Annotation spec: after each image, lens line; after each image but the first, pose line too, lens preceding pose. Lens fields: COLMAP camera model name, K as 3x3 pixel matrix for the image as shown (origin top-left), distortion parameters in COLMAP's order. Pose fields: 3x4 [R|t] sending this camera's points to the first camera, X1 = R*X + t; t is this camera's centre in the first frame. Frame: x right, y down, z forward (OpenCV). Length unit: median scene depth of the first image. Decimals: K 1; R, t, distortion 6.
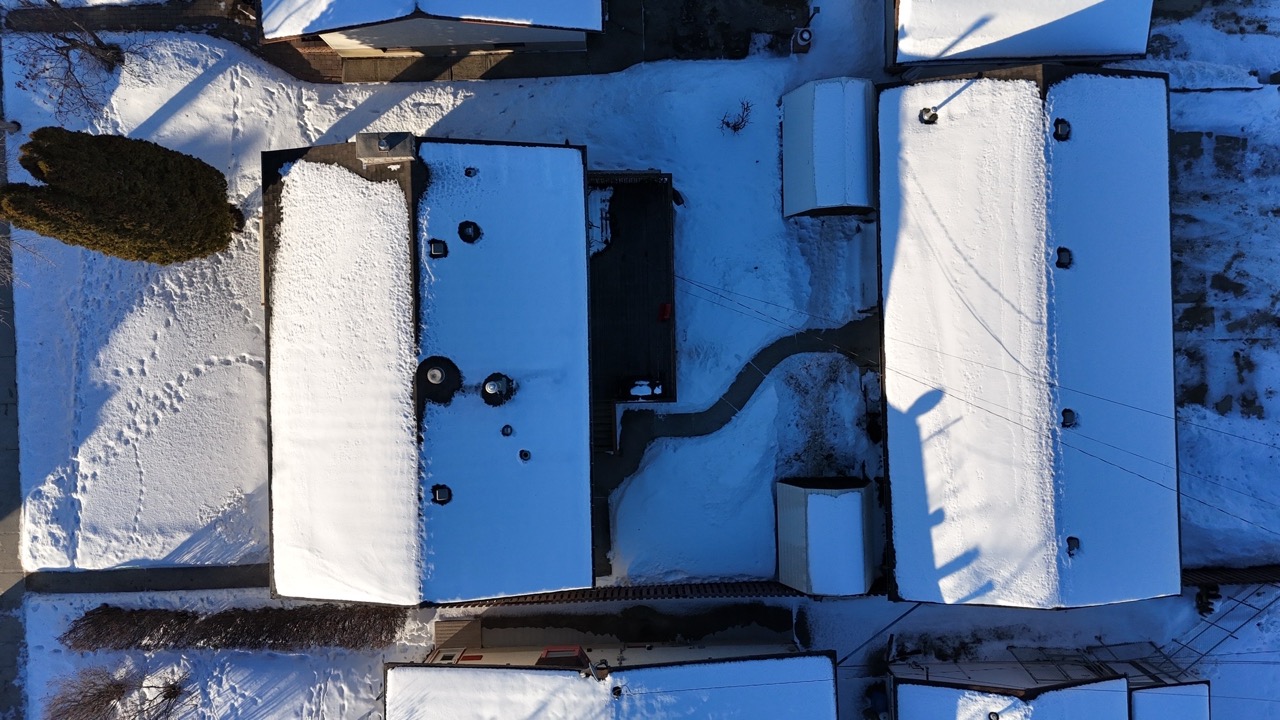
lens RADIAL K [[928.9, 0, 640.0], [0, 928.9, 360.0], [0, 0, 1]] dist [0.109123, -0.130575]
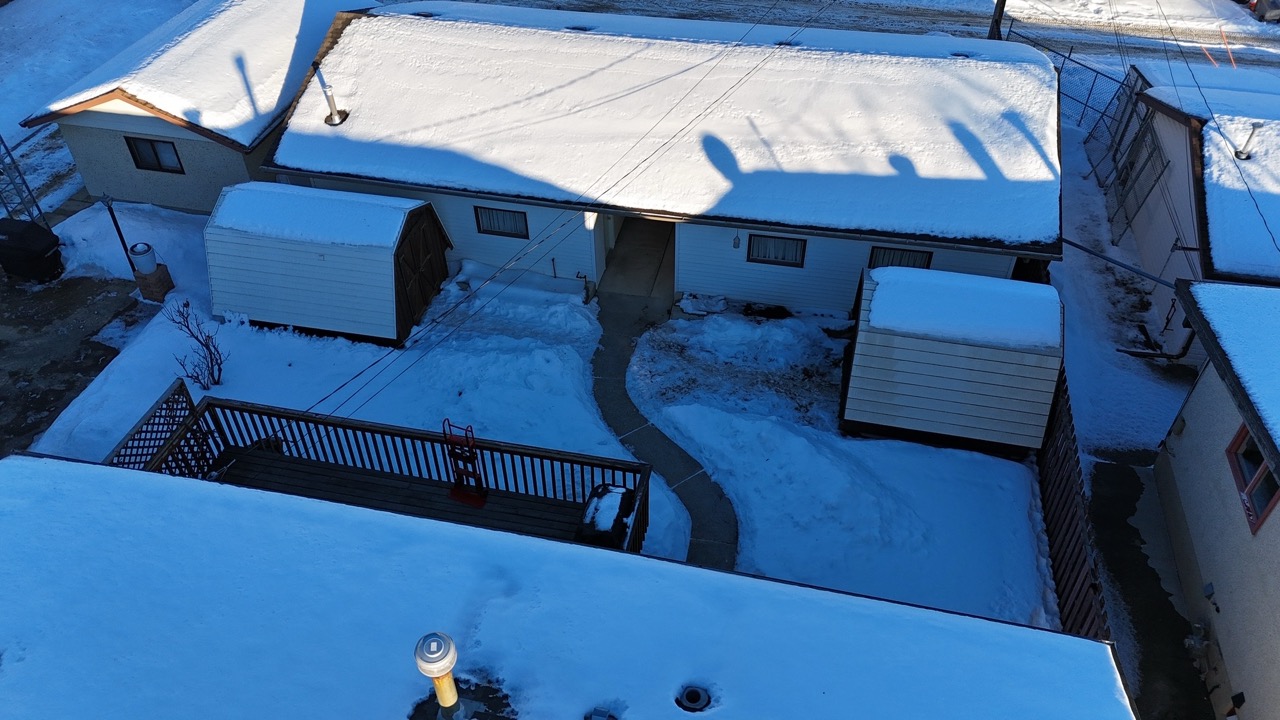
lens RADIAL K [[928.9, 0, 640.0], [0, 928.9, 360.0], [0, 0, 1]] dist [0.109123, -0.130575]
pose [[0.235438, -0.655422, 0.717629, -0.269479], [0.971787, 0.148043, -0.183612, 0.120445], [0.014103, 0.740611, 0.671786, 0.664819]]
